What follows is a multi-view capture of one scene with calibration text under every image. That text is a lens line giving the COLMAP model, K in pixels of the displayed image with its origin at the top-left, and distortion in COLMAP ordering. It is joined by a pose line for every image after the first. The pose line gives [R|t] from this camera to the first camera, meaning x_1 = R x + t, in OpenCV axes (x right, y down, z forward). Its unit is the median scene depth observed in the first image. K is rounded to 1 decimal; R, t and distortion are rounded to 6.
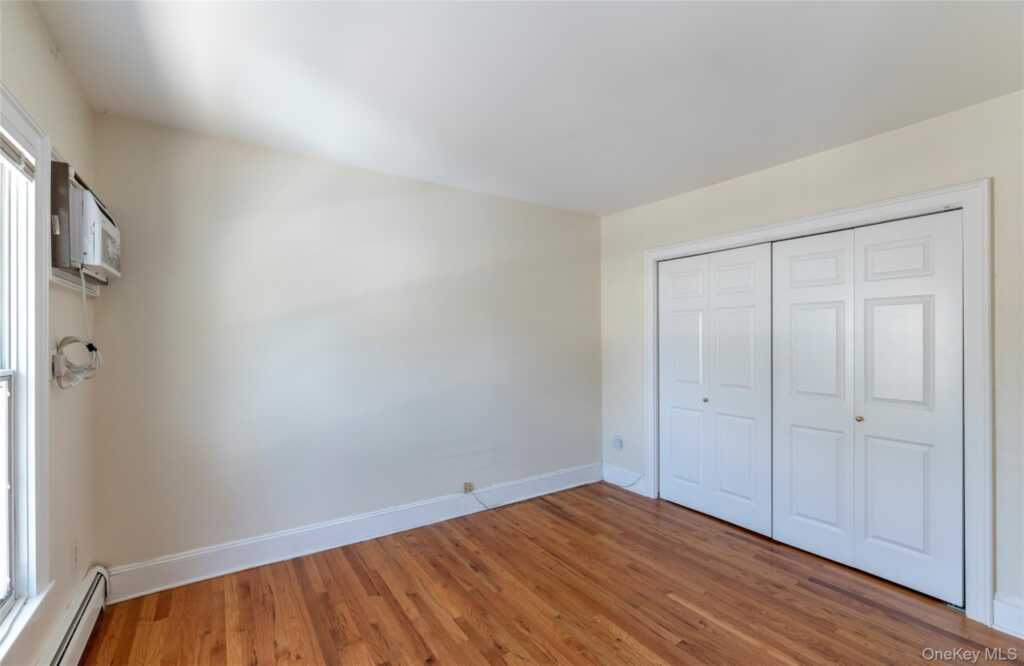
lens RADIAL K [[450.2, 0, 512.2], [0, 450.2, 335.9], [0, 0, 1]] dist [0.000293, 0.000026]
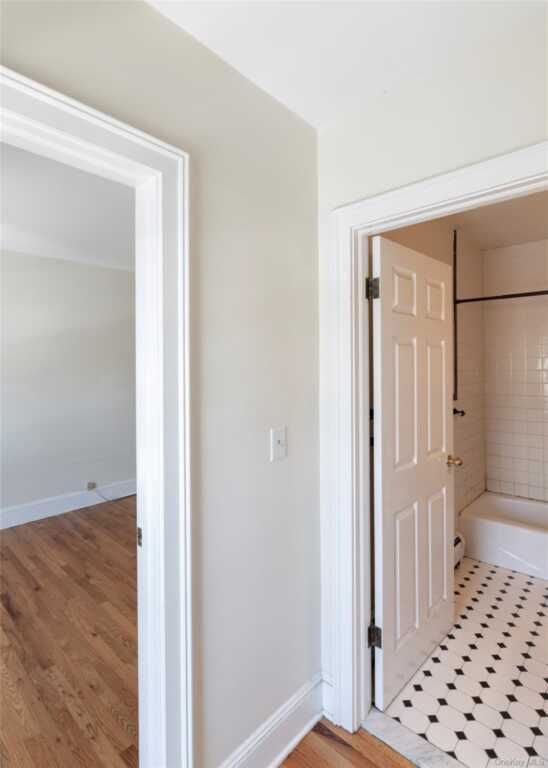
lens RADIAL K [[393.4, 0, 272.7], [0, 393.4, 361.8], [0, 0, 1]] dist [0.000564, 0.000072]
pose [[0.971327, 0.000473, 0.237748, 0.199571], [-0.000177, 0.999999, -0.001269, -0.042864], [-0.237749, 0.001190, 0.971326, -0.361940]]
